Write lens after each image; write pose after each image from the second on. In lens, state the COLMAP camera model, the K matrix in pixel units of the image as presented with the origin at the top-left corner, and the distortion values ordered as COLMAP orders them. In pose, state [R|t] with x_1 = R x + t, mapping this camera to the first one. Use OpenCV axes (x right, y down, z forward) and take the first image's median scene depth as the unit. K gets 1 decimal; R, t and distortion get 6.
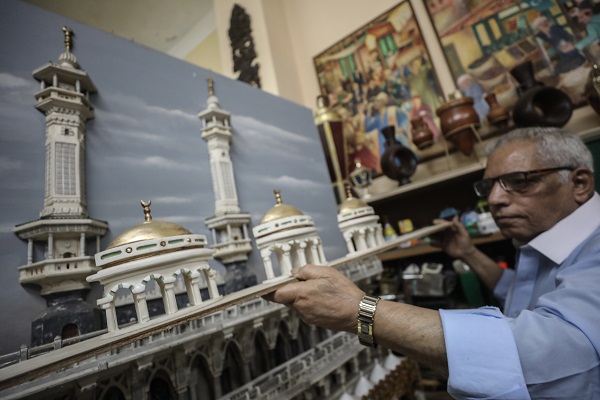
lens RADIAL K [[261.8, 0, 298.6], [0, 261.8, 204.8], [0, 0, 1]] dist [-0.051953, 0.010296]
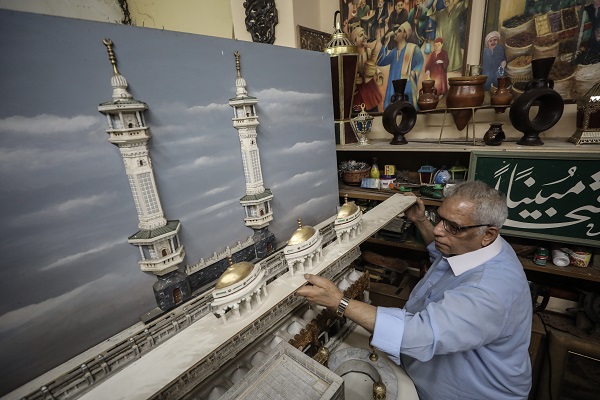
lens RADIAL K [[272.1, 0, 300.0], [0, 272.1, 200.0], [0, 0, 1]] dist [-0.038114, 0.010365]
pose [[0.991043, 0.080310, 0.106698, -0.187279], [-0.122105, 0.868474, 0.480462, -0.579379], [-0.054078, -0.489186, 0.870501, -0.186032]]
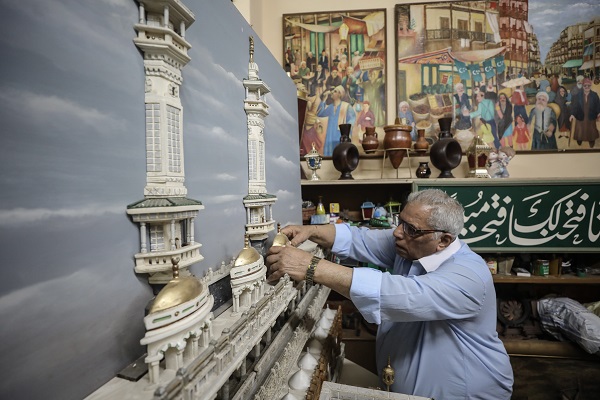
lens RADIAL K [[272.1, 0, 300.0], [0, 272.1, 200.0], [0, 0, 1]] dist [-0.038114, 0.010365]
pose [[0.847506, 0.156209, 0.507279, -0.646599], [-0.244144, 0.963337, 0.111243, -0.099592], [-0.471304, -0.218128, 0.854572, -0.009669]]
